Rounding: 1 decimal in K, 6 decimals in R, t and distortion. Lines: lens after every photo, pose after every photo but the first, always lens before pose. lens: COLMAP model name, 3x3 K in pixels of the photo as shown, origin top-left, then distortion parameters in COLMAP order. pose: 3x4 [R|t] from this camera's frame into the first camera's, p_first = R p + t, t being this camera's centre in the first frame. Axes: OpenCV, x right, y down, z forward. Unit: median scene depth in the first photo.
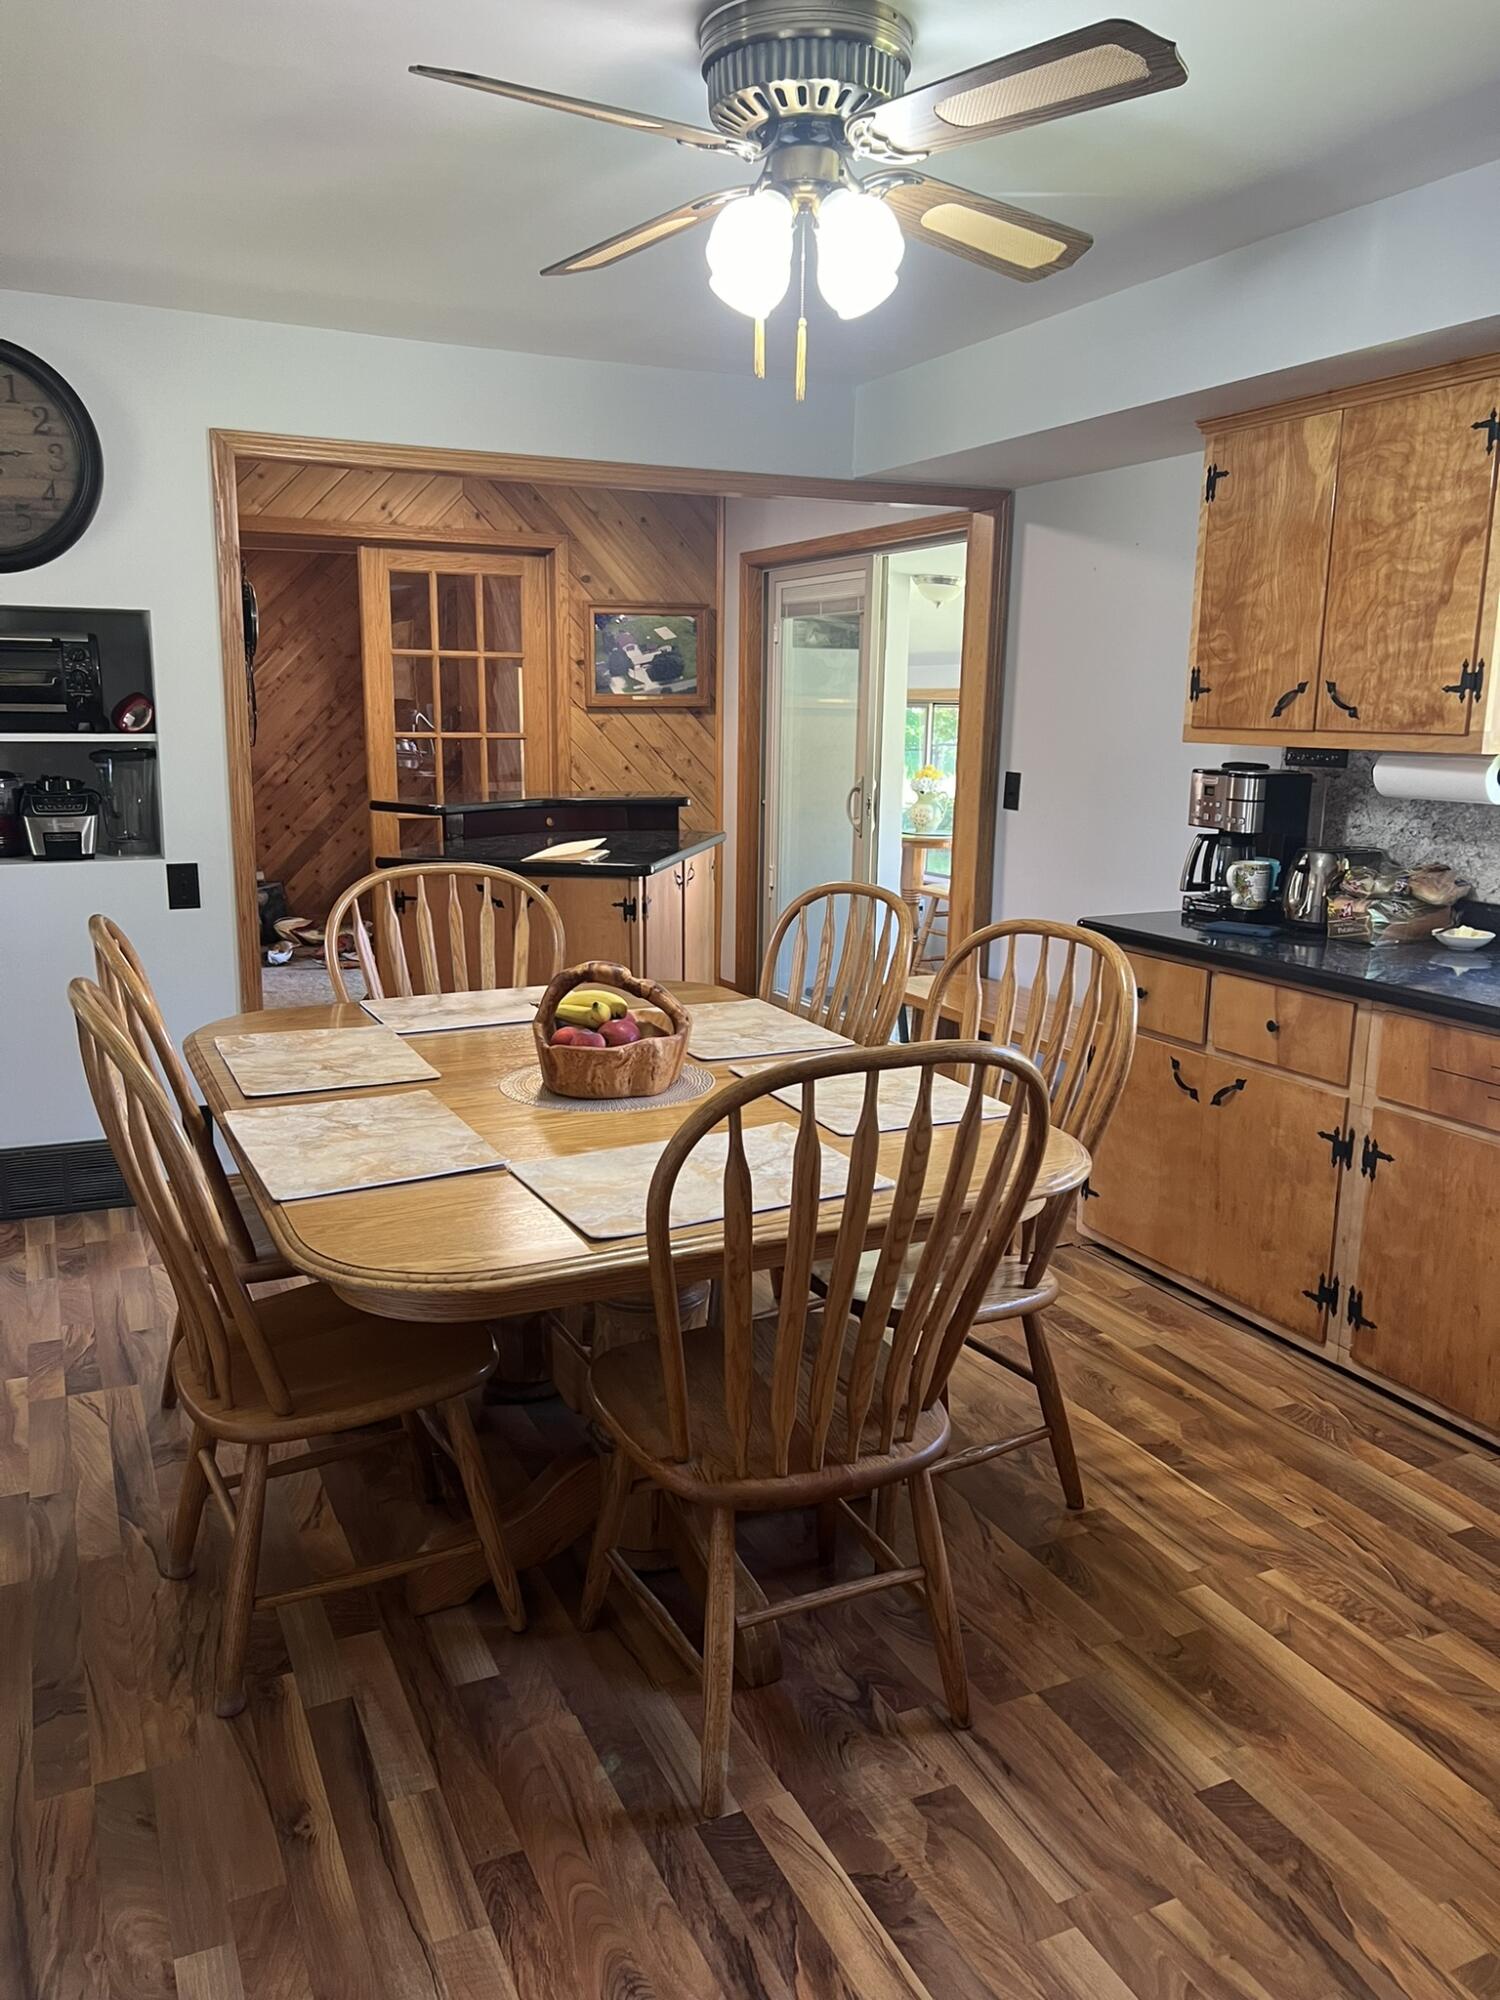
lens RADIAL K [[1494.5, 0, 747.8], [0, 1494.5, 1004.4], [0, 0, 1]] dist [0.027845, -0.021669]
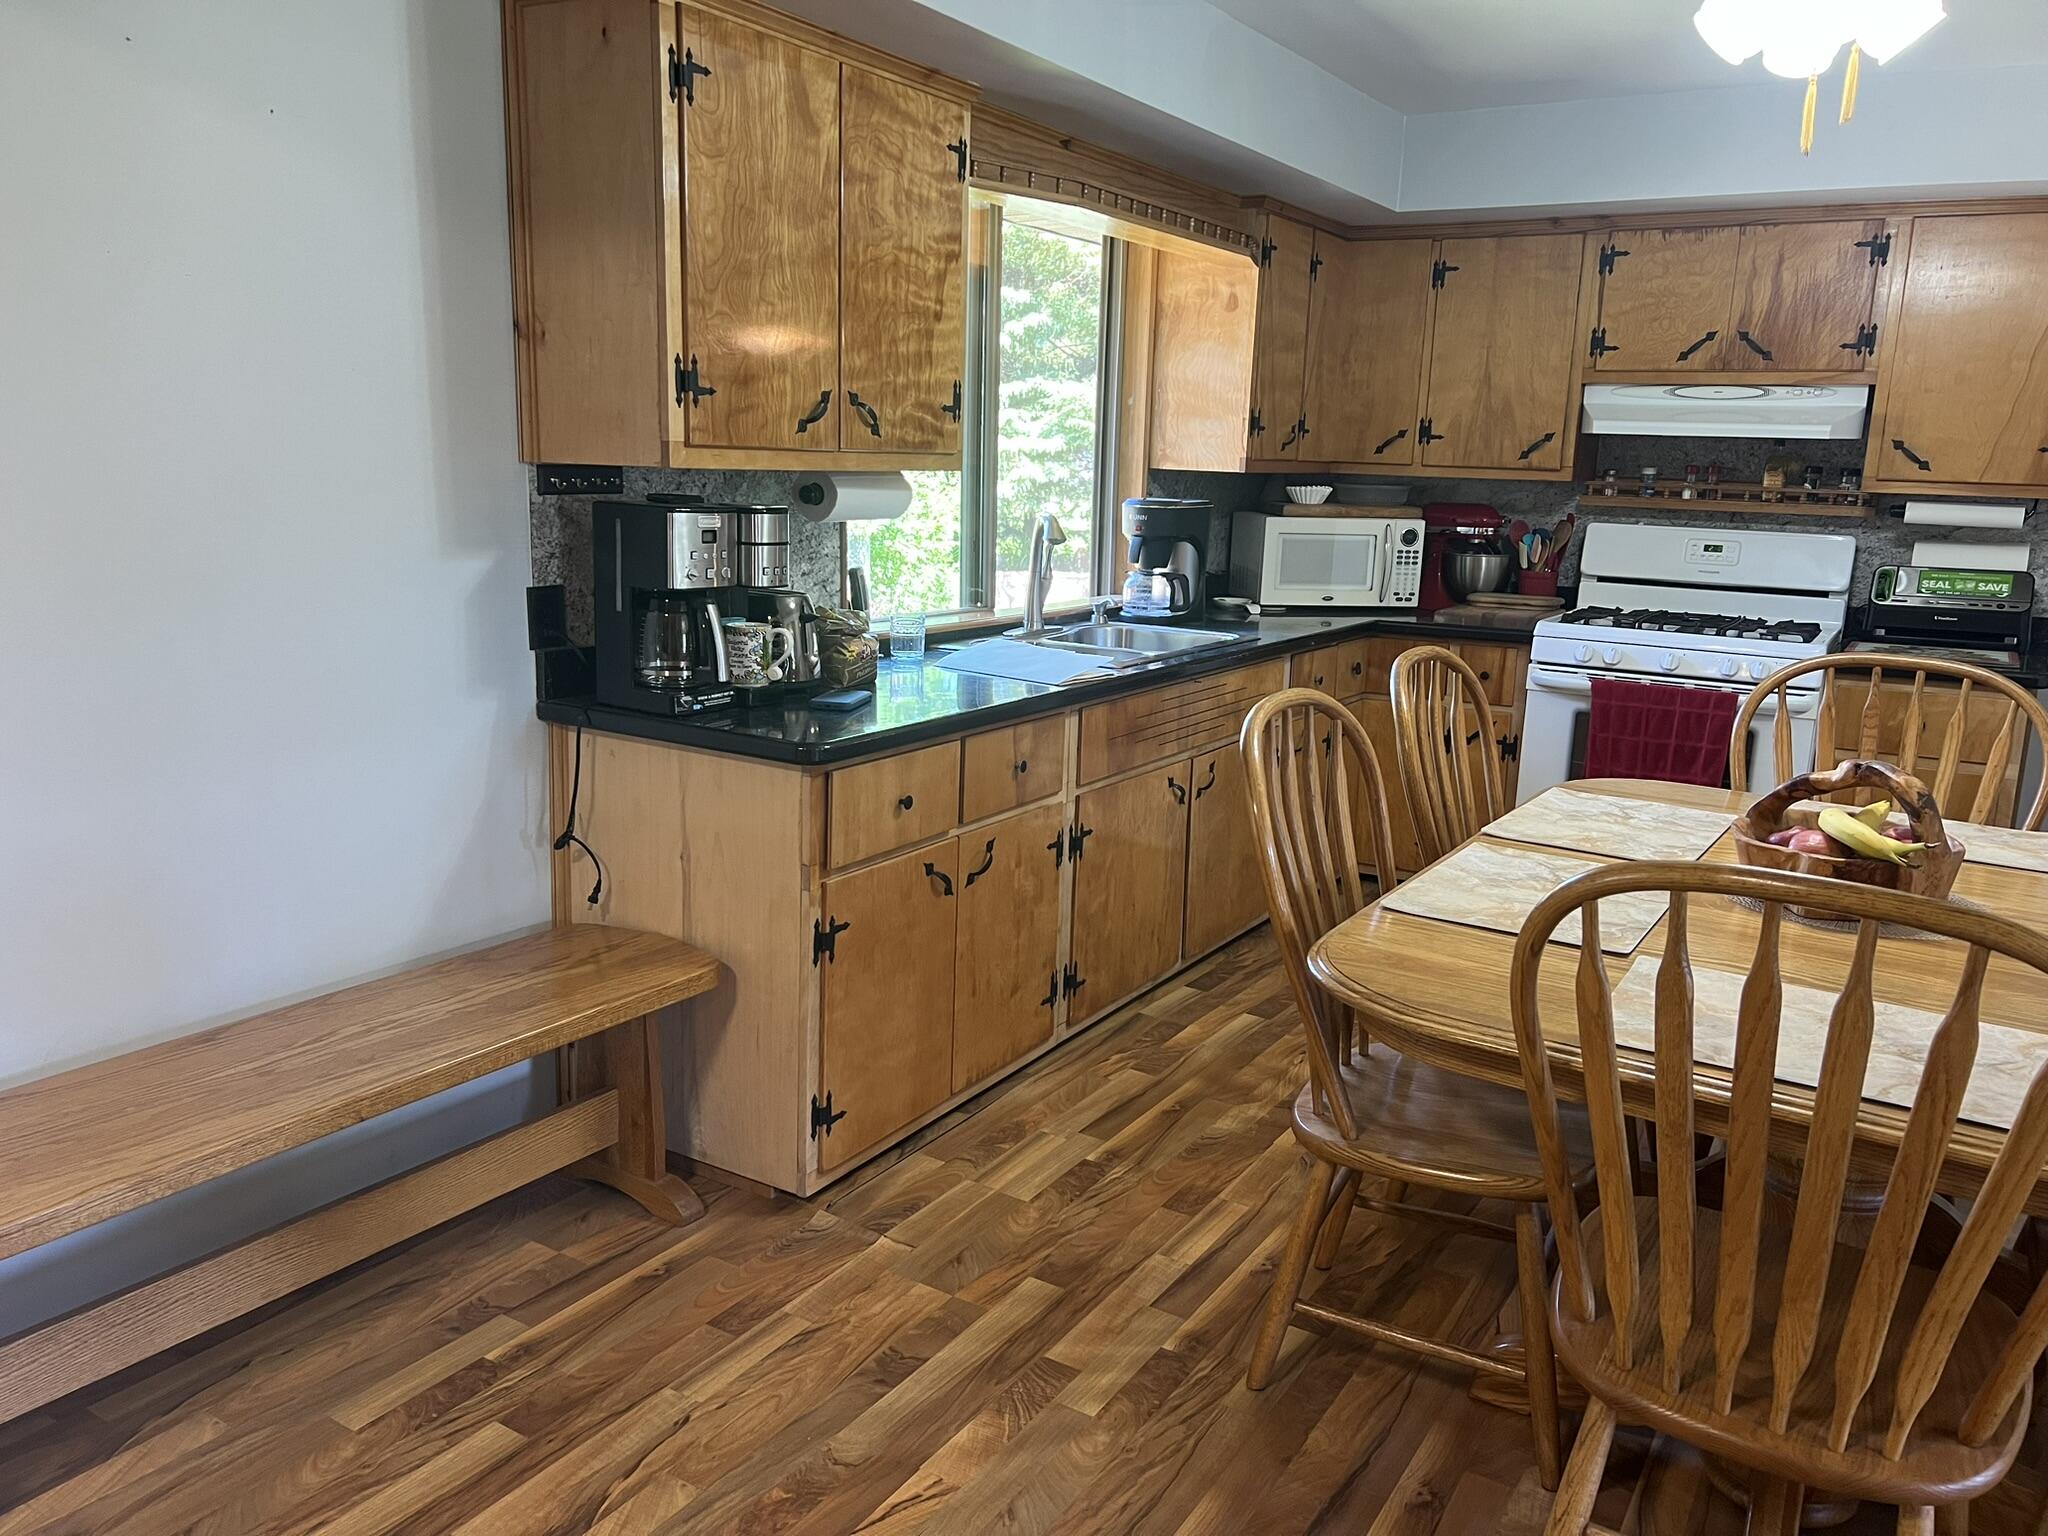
lens RADIAL K [[1530.4, 0, 1018.1], [0, 1530.4, 763.6], [0, 0, 1]] dist [0.027845, -0.021669]
pose [[-0.535756, -0.195759, 0.821367, -0.435438], [0.132890, 0.941083, 0.310971, -0.282477], [-0.833850, 0.275756, -0.478176, 1.437164]]
